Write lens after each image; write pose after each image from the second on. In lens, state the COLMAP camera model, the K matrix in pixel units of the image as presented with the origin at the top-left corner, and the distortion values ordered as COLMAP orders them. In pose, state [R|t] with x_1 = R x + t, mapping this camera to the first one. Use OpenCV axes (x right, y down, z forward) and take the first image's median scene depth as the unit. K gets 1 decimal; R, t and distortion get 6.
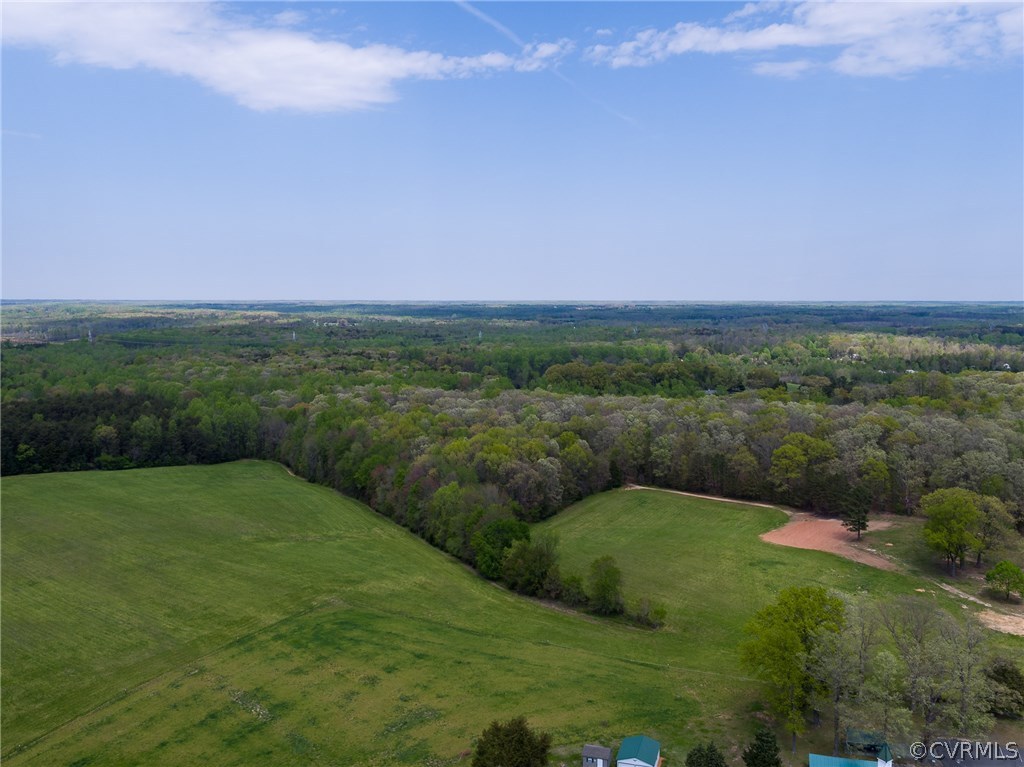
lens RADIAL K [[900.6, 0, 512.0], [0, 900.6, 383.5], [0, 0, 1]] dist [0.001111, 0.001275]
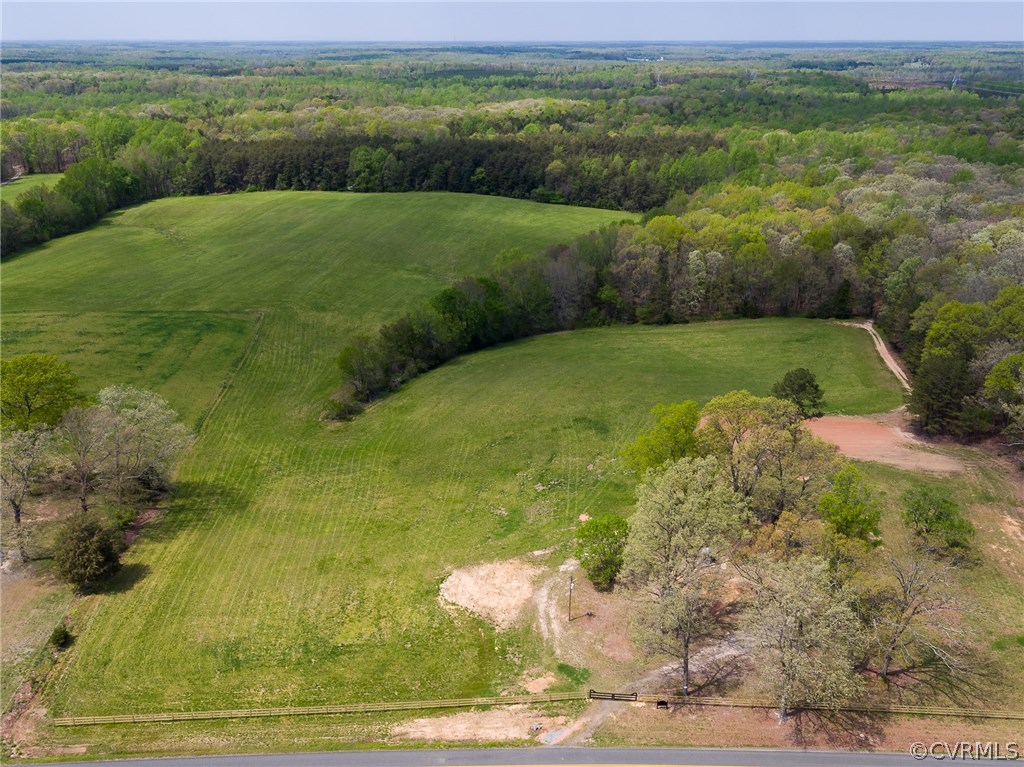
lens RADIAL K [[900.6, 0, 512.0], [0, 900.6, 383.5], [0, 0, 1]] dist [0.001111, 0.001275]
pose [[0.598897, 0.291336, -0.745953, 0.432591], [-0.092230, 0.950374, 0.297126, -0.018429], [0.795497, -0.109149, 0.596046, 0.286403]]
